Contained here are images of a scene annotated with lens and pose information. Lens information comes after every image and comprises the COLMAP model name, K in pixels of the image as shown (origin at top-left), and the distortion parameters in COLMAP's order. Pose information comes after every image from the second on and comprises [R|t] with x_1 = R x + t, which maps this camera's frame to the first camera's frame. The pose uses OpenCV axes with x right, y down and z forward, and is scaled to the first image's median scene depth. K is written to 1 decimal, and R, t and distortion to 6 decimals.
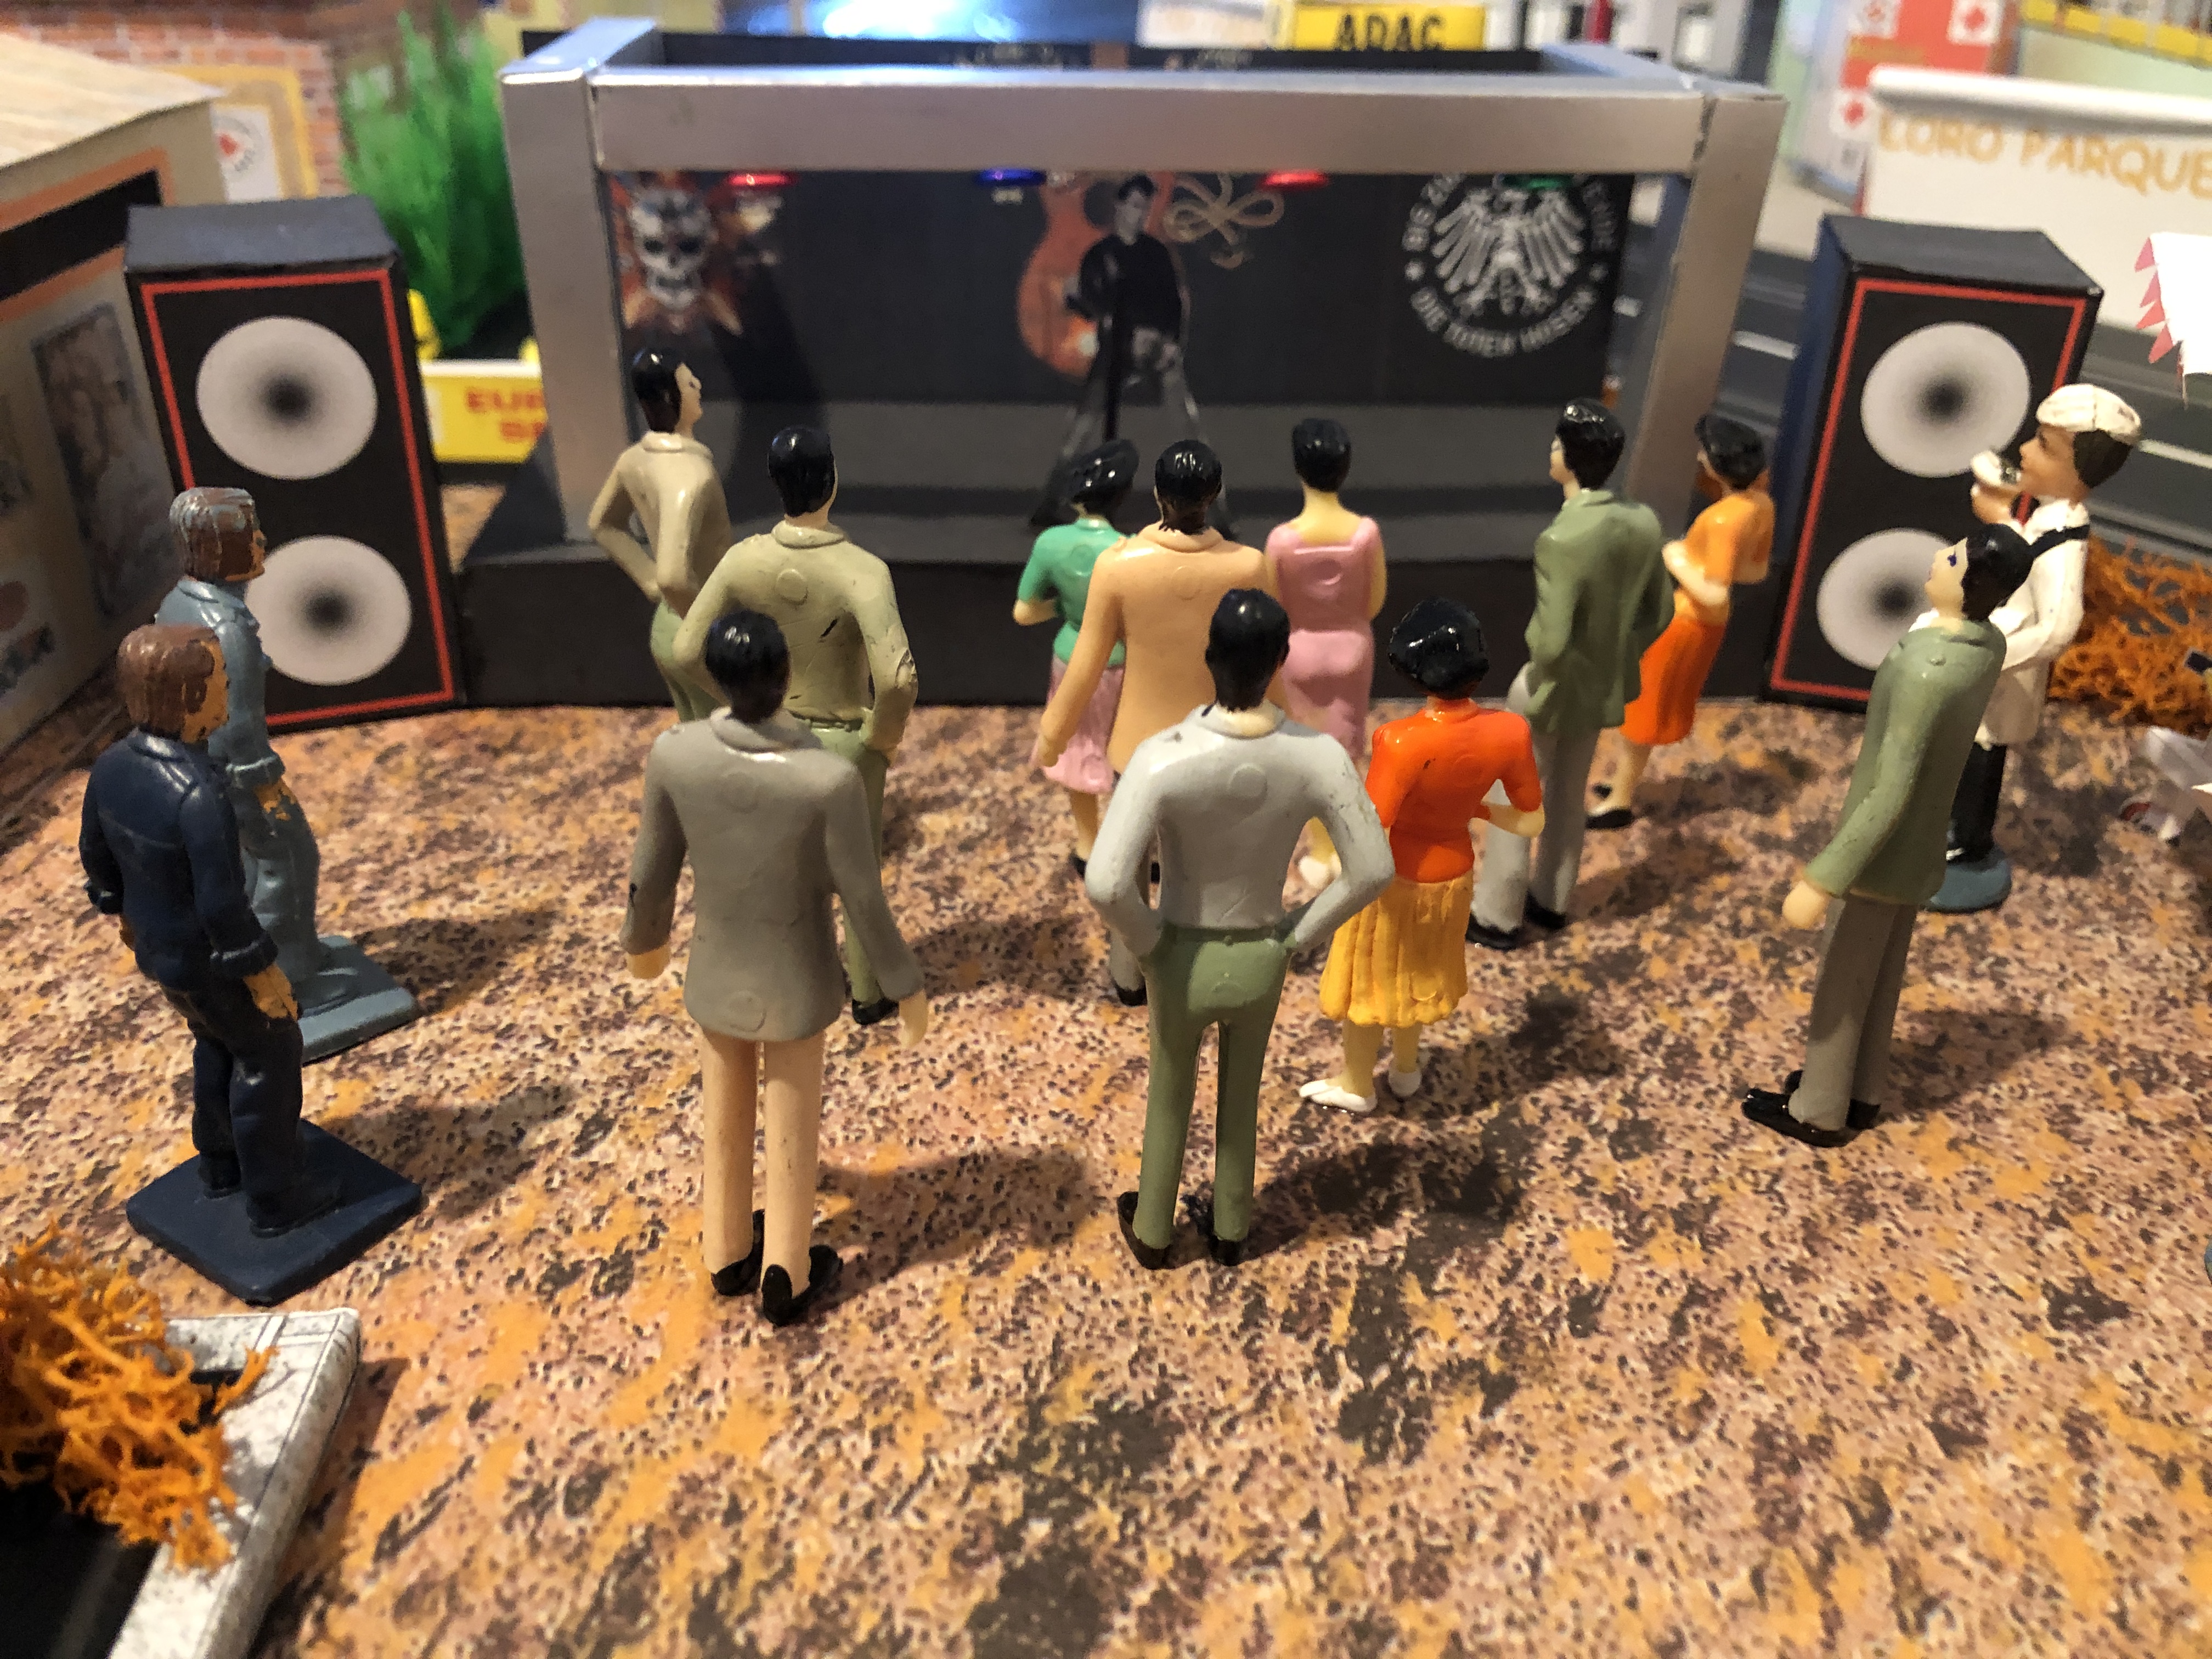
lens RADIAL K [[1896.4, 0, 1106.0], [0, 1896.4, 829.5], [0, 0, 1]] dist [-0.045272, -0.001667]
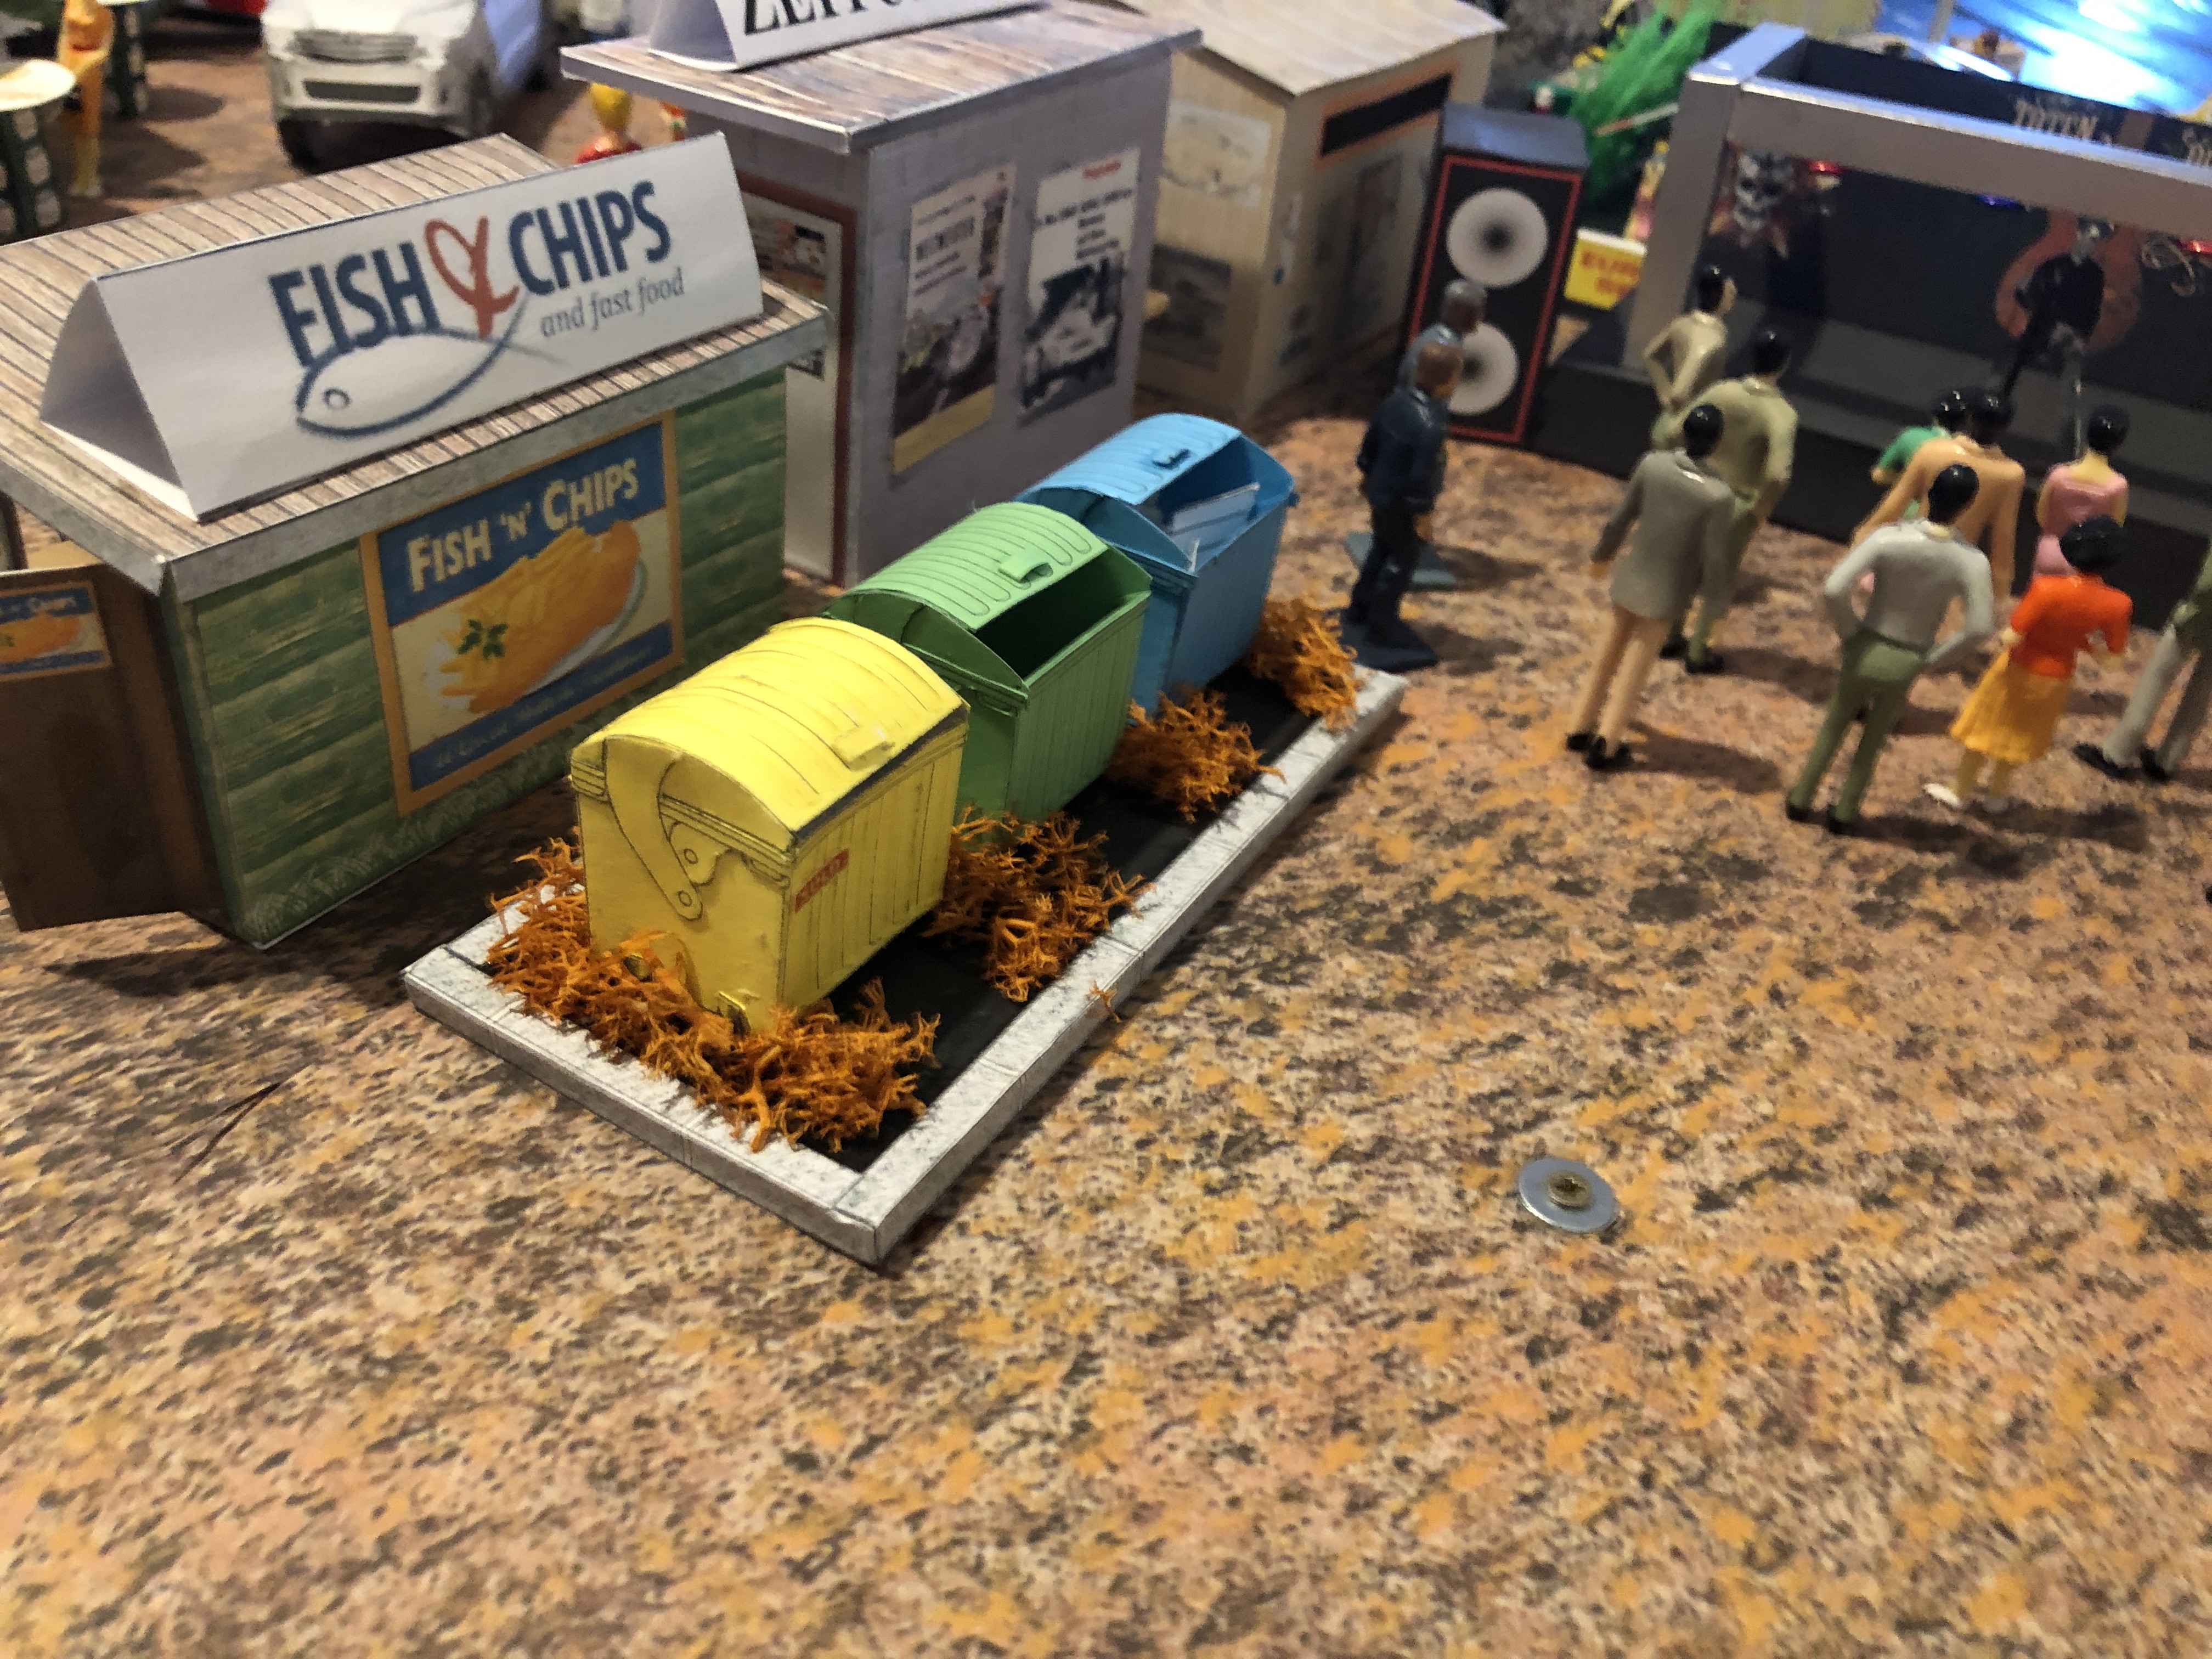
lens RADIAL K [[1845.0, 0, 1106.0], [0, 1845.0, 829.5], [0, 0, 1]] dist [0.006346, -0.014667]
pose [[0.835087, 0.359589, -0.416323, 0.206536], [-0.327171, 0.933043, 0.149634, 0.179701], [0.442254, 0.011252, 0.896819, -0.858679]]
